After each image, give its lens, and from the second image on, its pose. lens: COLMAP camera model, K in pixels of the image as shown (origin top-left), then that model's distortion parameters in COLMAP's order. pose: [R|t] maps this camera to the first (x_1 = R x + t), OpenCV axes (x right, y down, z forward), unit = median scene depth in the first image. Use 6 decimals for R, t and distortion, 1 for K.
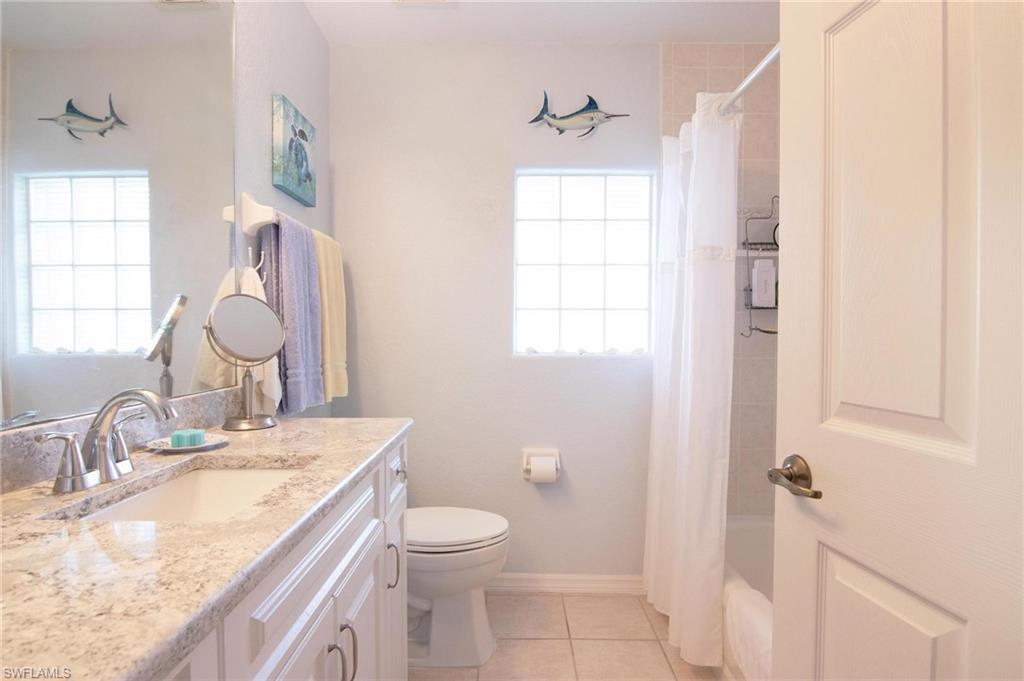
lens RADIAL K [[520.1, 0, 506.9], [0, 520.1, 340.2], [0, 0, 1]] dist [-0.001626, -0.011137]
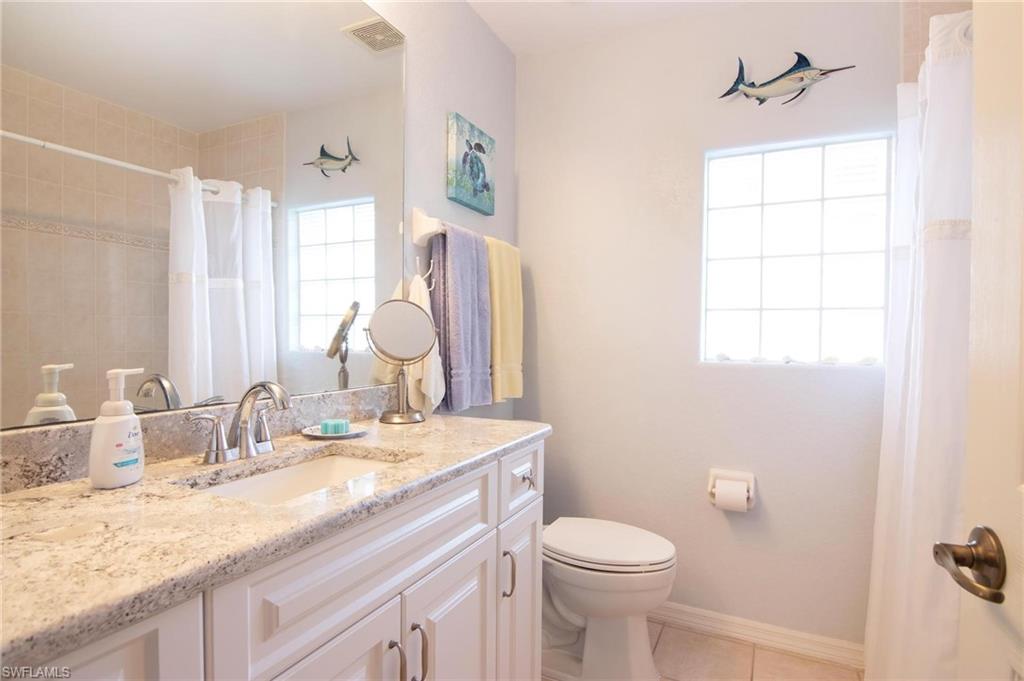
lens RADIAL K [[523.7, 0, 511.4], [0, 523.7, 341.2], [0, 0, 1]] dist [-0.001773, -0.012170]
pose [[0.906206, 0.011485, -0.422681, 0.143161], [-0.013593, 0.999906, -0.001973, -0.001151], [0.422618, 0.007533, 0.906277, 0.079188]]
